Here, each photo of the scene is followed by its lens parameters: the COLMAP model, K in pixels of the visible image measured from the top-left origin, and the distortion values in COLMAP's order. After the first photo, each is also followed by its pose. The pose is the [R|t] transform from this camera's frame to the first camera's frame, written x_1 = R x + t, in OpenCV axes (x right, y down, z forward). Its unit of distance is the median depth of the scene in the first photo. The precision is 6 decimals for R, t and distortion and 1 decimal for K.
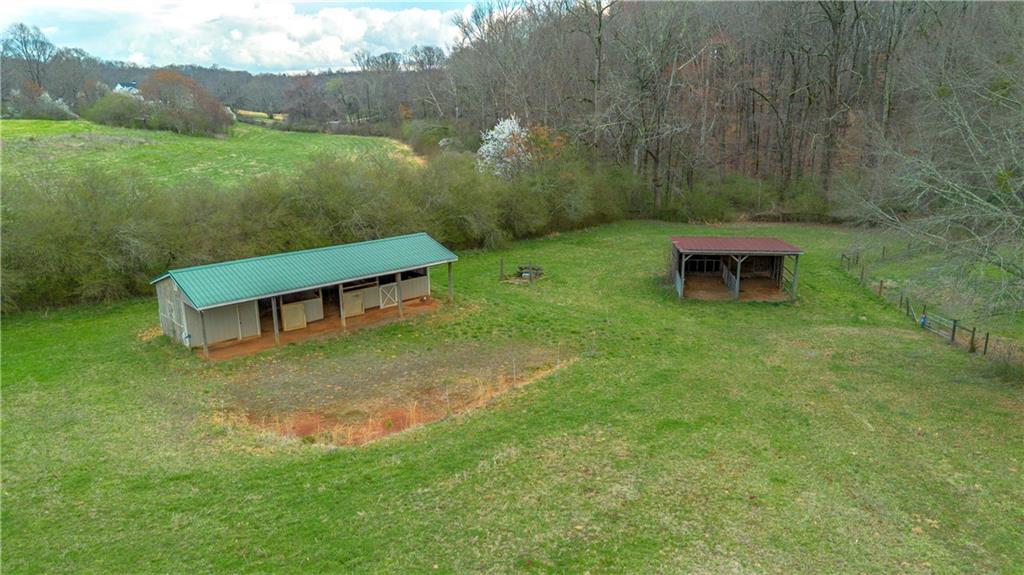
lens RADIAL K [[710.0, 0, 514.6], [0, 710.0, 285.0], [0, 0, 1]] dist [0.034386, -0.004202]
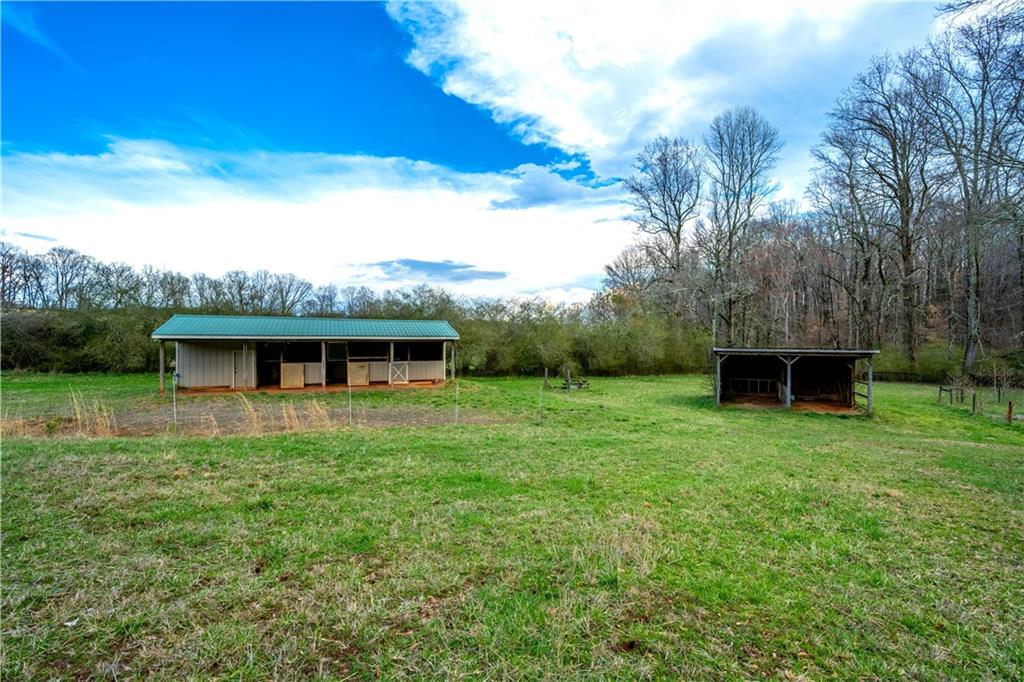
lens RADIAL K [[424.6, 0, 514.1], [0, 424.6, 348.1], [0, 0, 1]] dist [-0.003458, -0.000239]
pose [[0.939170, 0.013649, -0.343183, 0.207902], [-0.096320, 0.969579, -0.225030, 0.108696], [0.329671, 0.244396, 0.911914, 0.490919]]
